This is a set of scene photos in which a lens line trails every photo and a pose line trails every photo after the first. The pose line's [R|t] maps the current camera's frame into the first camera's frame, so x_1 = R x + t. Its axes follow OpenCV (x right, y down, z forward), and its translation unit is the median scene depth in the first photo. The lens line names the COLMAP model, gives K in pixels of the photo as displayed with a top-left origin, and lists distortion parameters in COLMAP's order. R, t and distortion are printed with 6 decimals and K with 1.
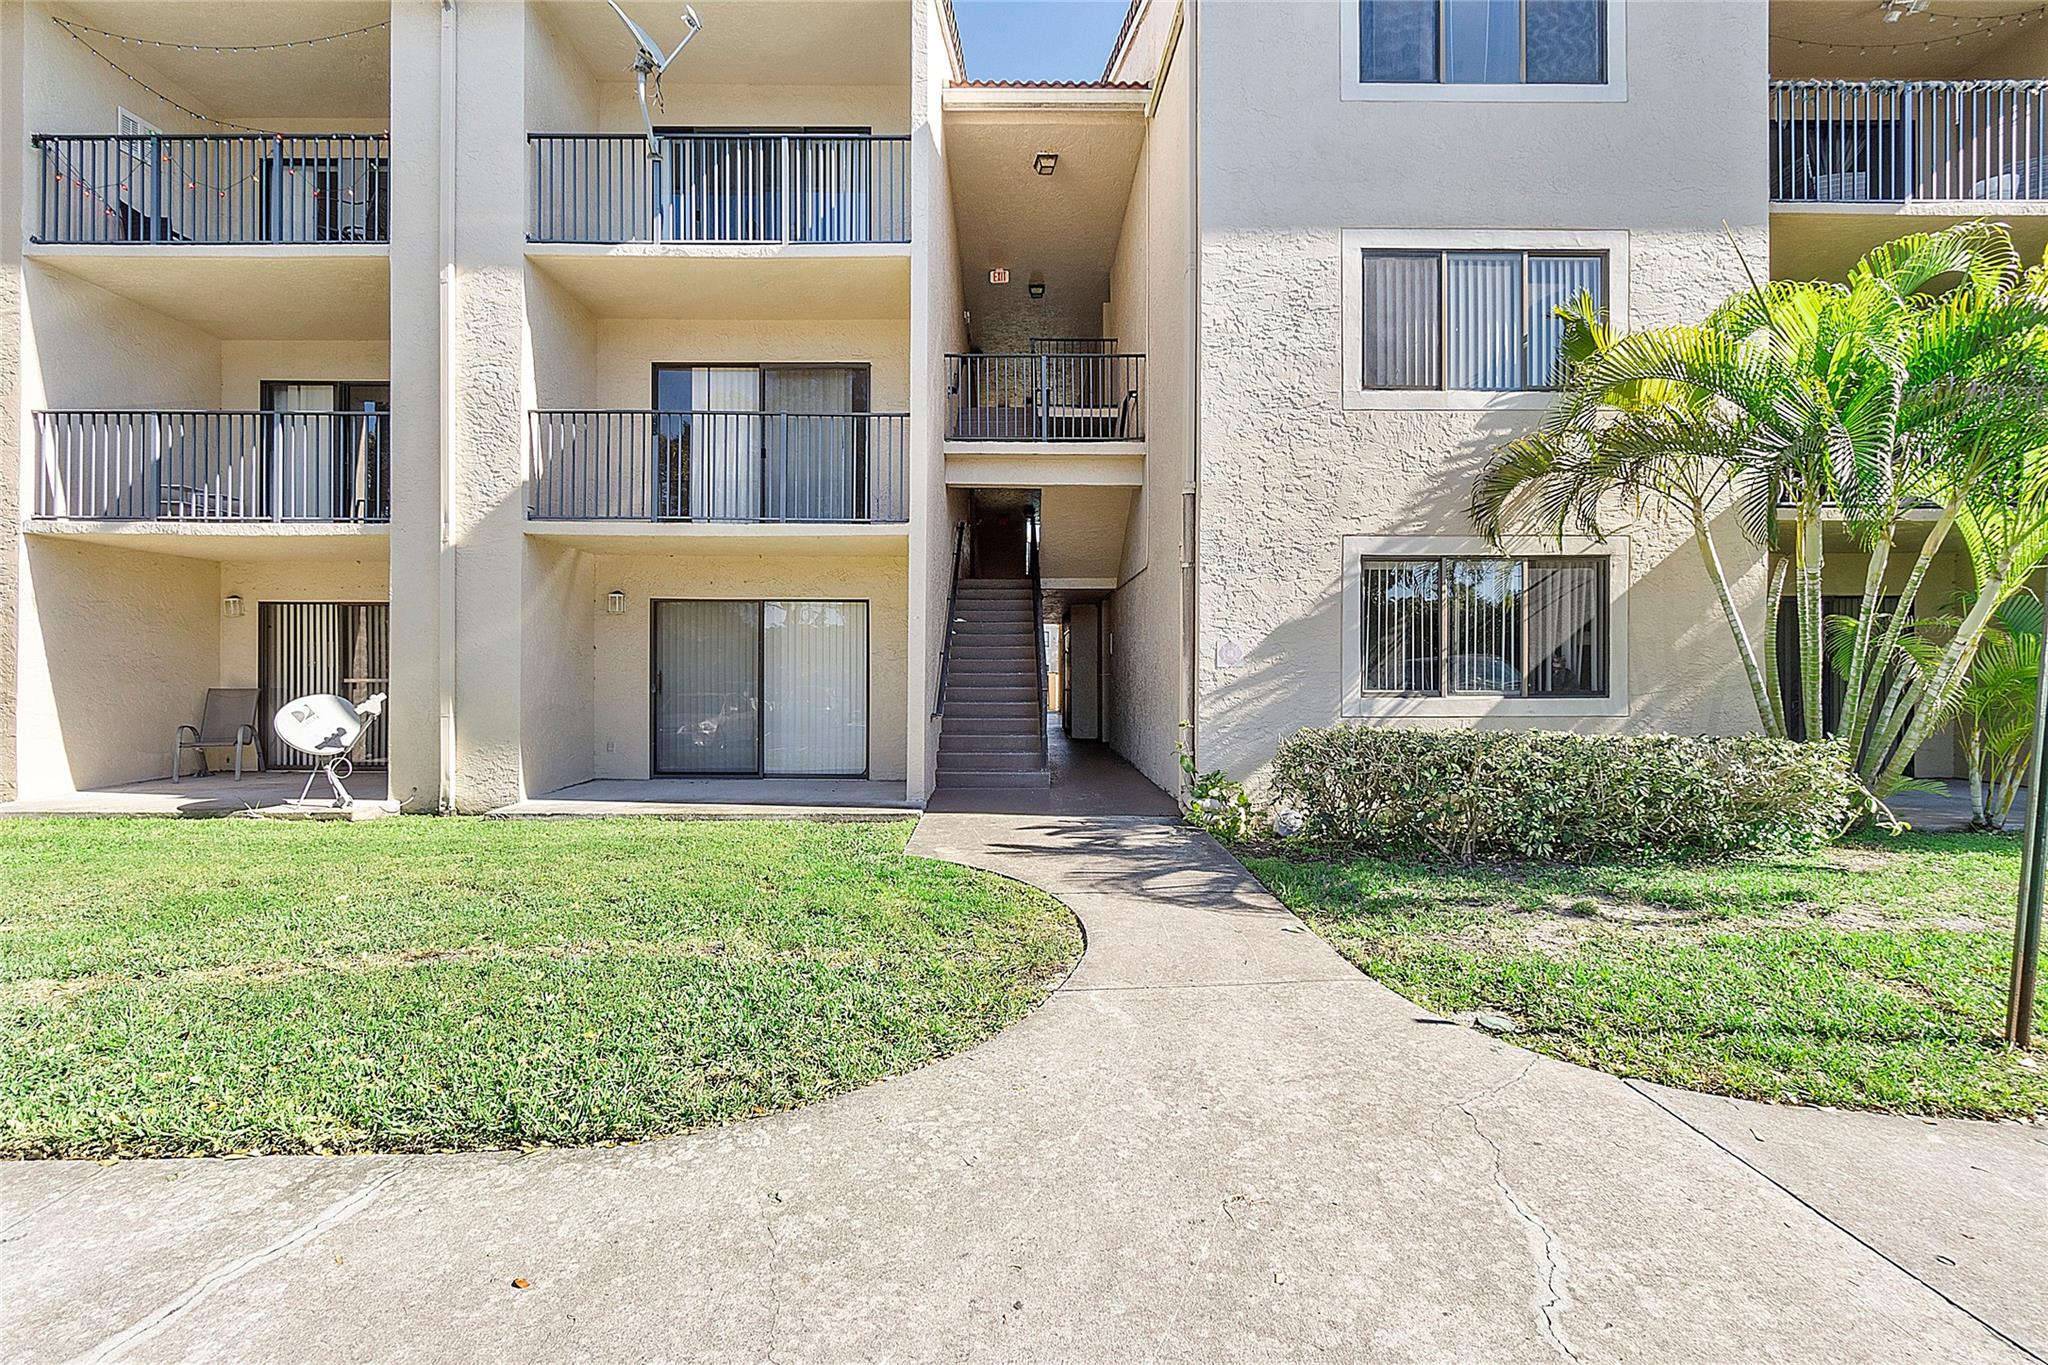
lens RADIAL K [[898.9, 0, 1029.0], [0, 898.9, 680.8], [0, 0, 1]] dist [-0.016377, 0.008007]
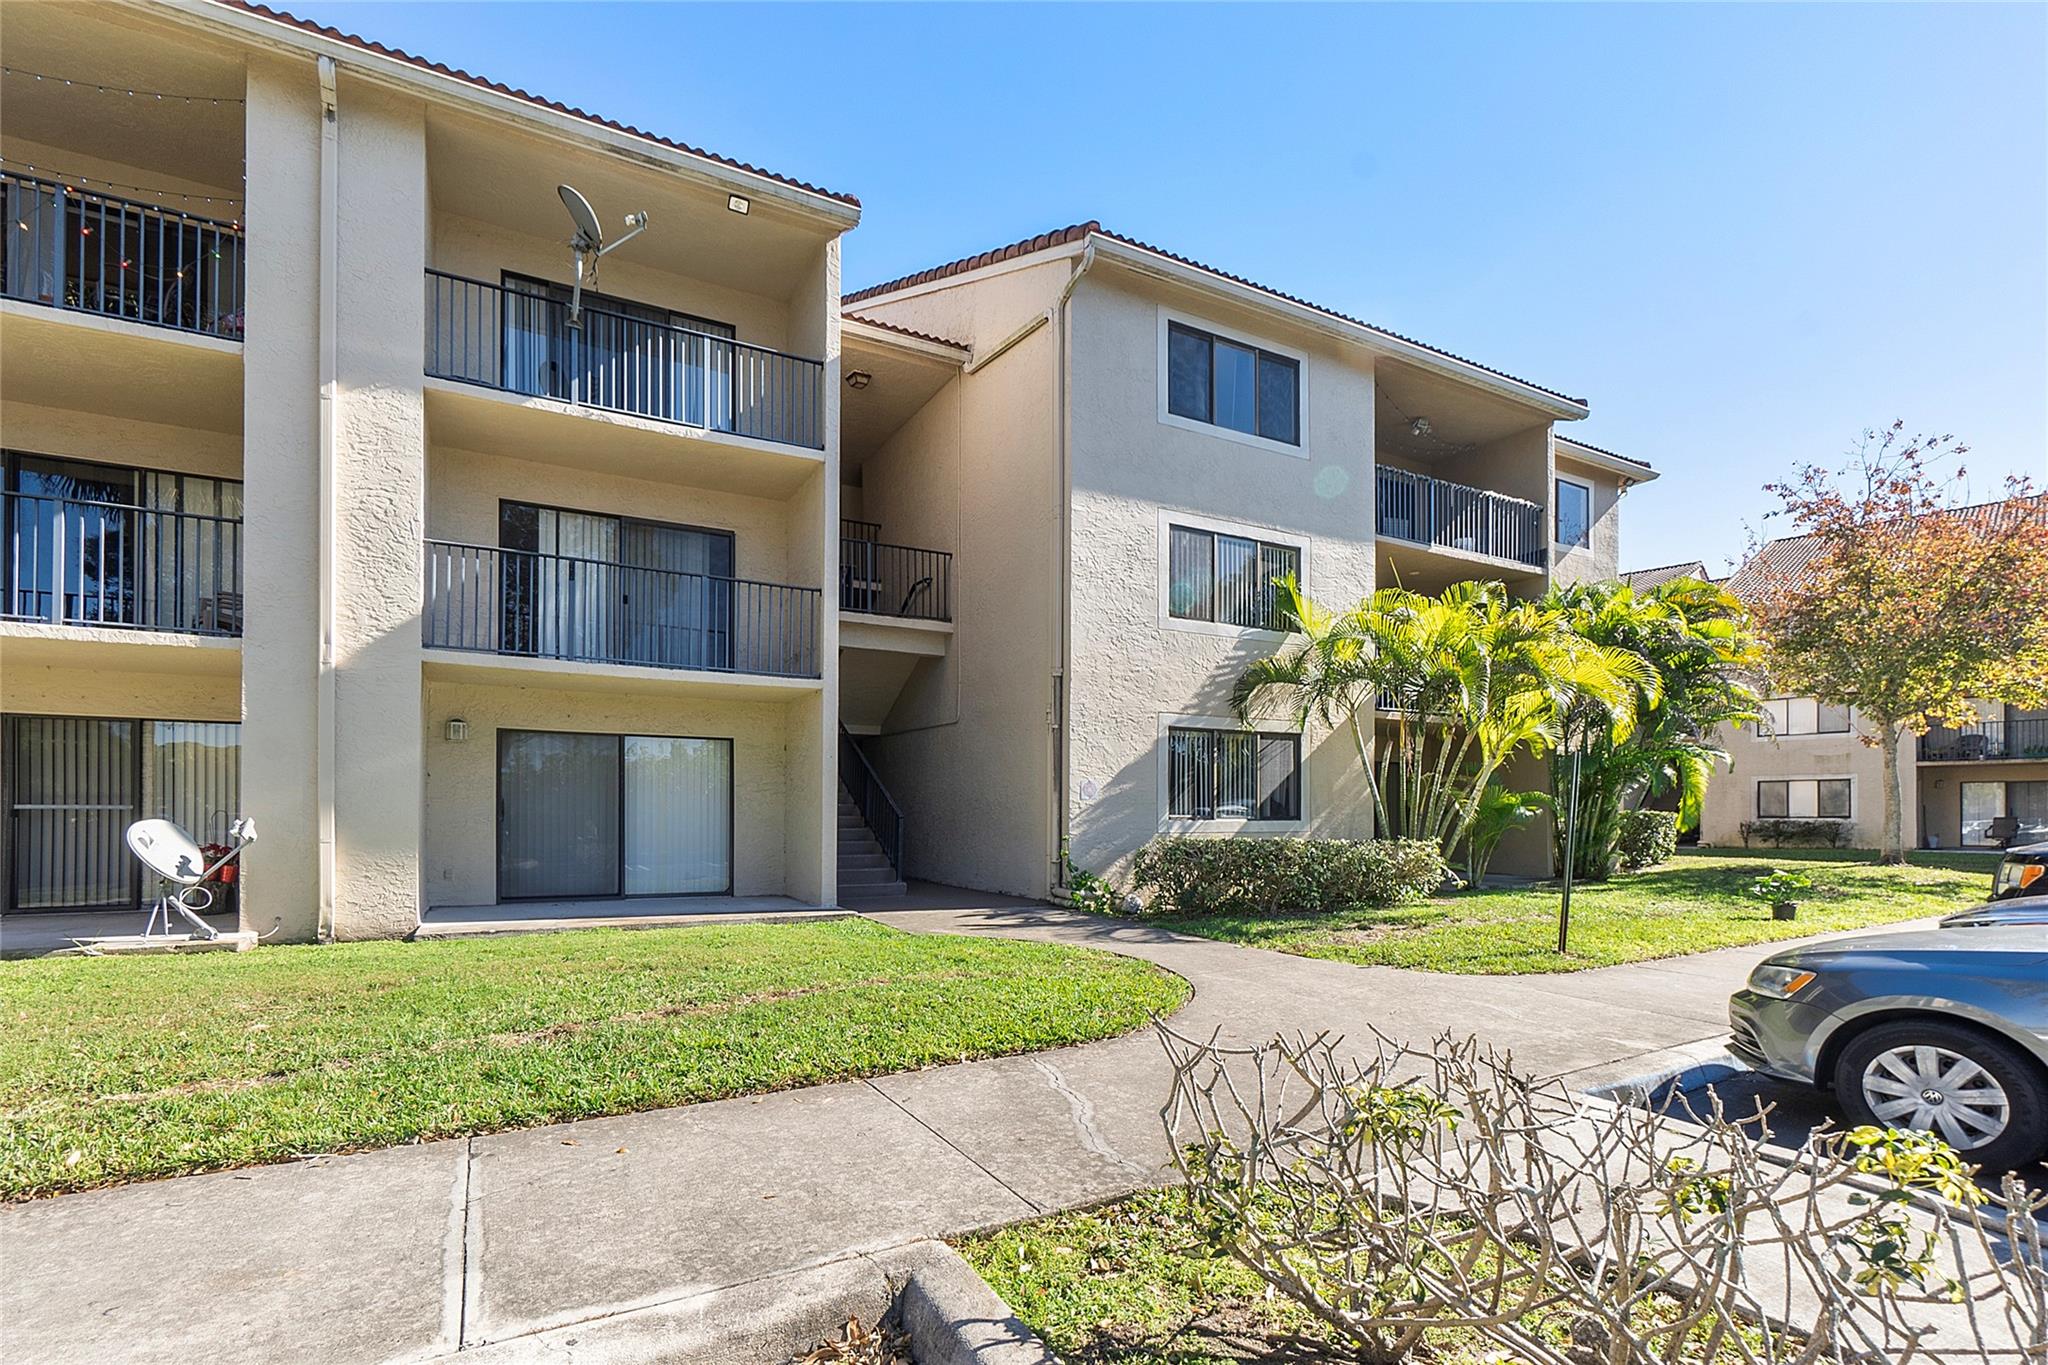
lens RADIAL K [[815.9, 0, 1022.0], [0, 815.9, 812.4], [0, 0, 1]] dist [-0.002659, 0.000059]
pose [[0.914848, 0.005189, 0.403765, -0.320173], [-0.002103, 0.999965, -0.008087, 0.013423], [-0.403793, 0.006549, 0.914827, -0.122666]]
